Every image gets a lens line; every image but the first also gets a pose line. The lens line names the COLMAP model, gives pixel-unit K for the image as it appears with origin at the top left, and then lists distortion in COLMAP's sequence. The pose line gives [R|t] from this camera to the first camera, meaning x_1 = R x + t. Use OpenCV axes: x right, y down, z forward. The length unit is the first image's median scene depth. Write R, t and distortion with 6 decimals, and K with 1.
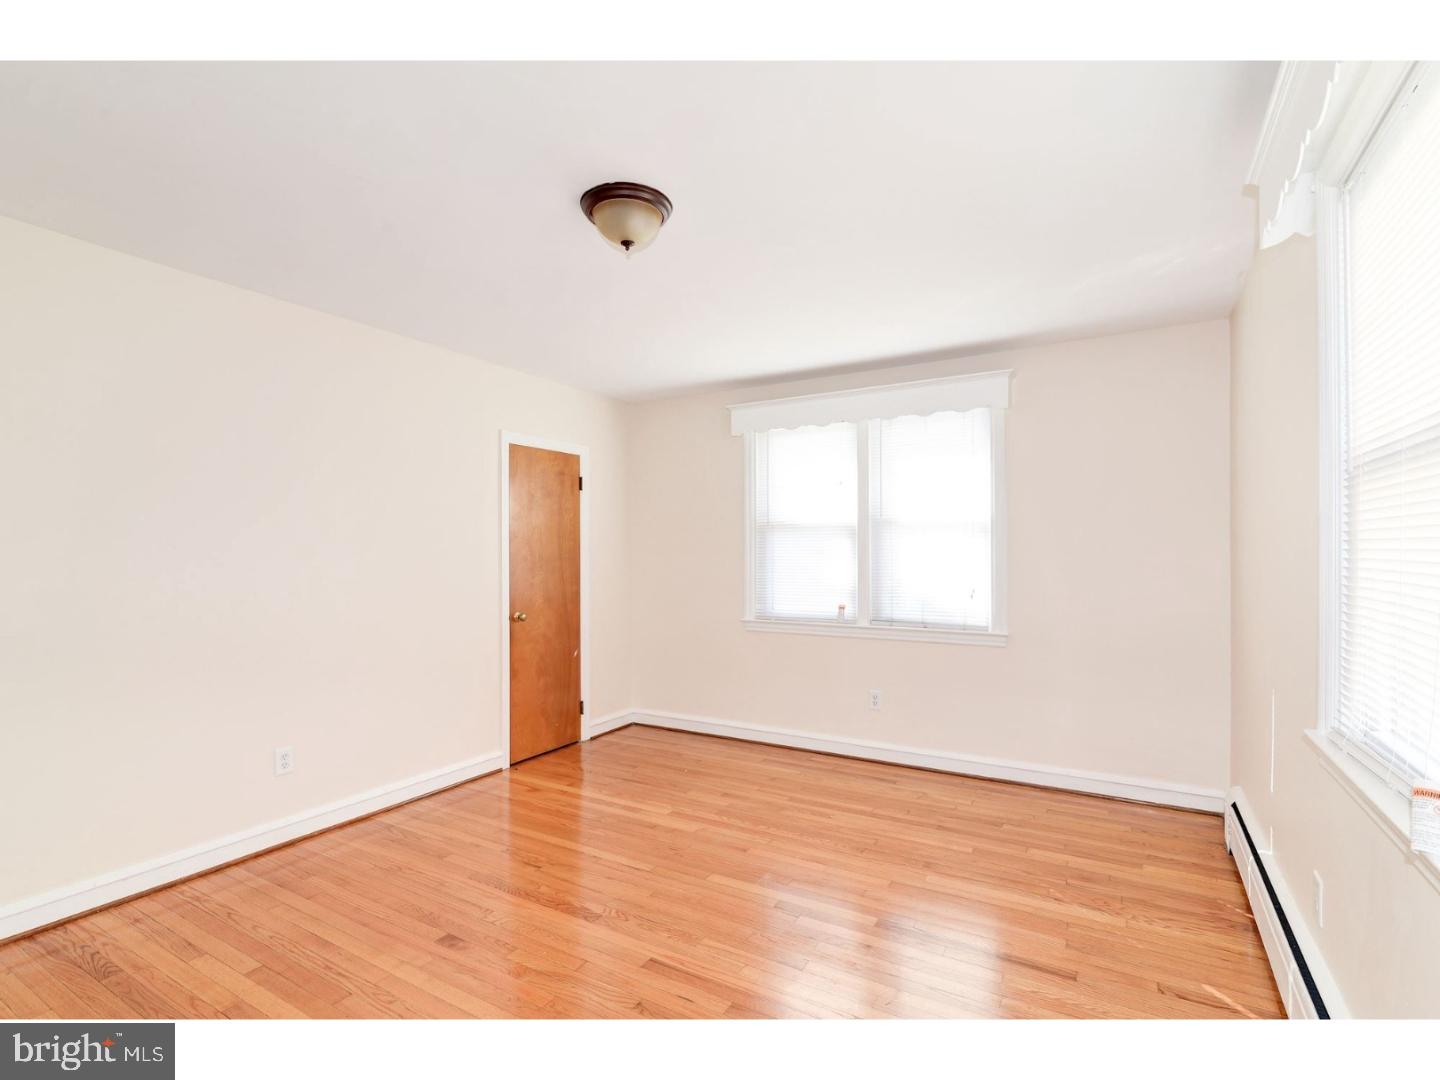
lens RADIAL K [[666.9, 0, 715.7], [0, 666.9, 544.5], [0, 0, 1]] dist [-0.013913, 0.009180]
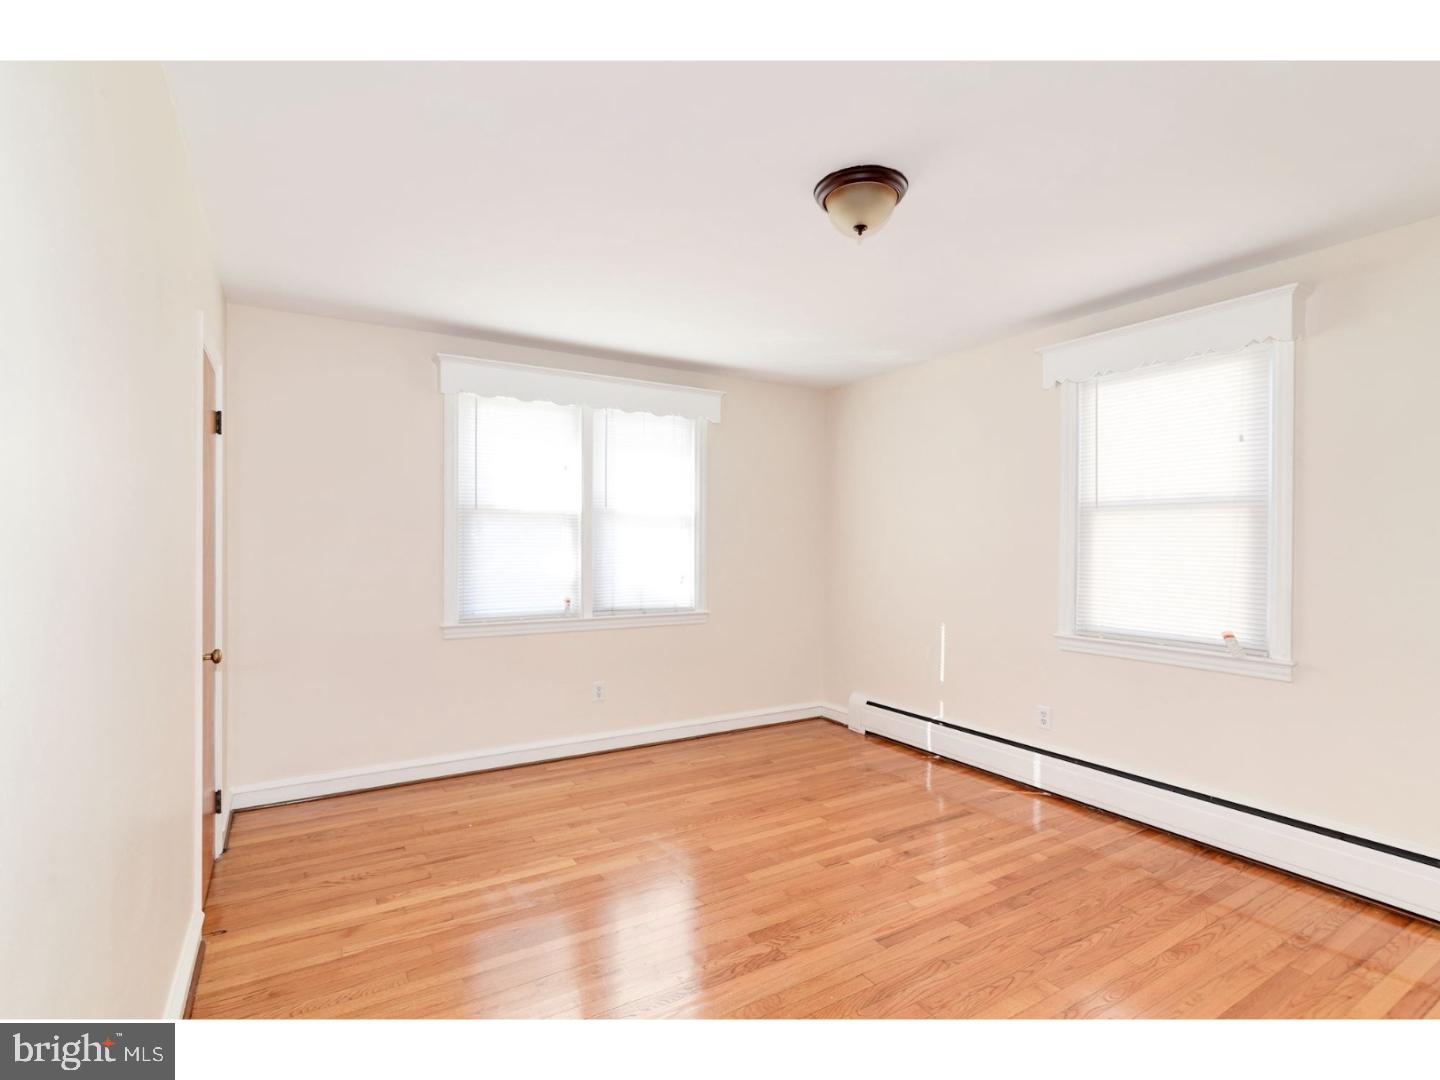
lens RADIAL K [[686.1, 0, 720.0], [0, 686.1, 540.0], [0, 0, 1]] dist [0.000245, 0.000154]
pose [[0.482864, 0.009862, 0.875640, -0.593558], [-0.018657, 0.999825, -0.000972, 0.005785], [-0.875496, -0.015867, 0.482964, 0.365523]]
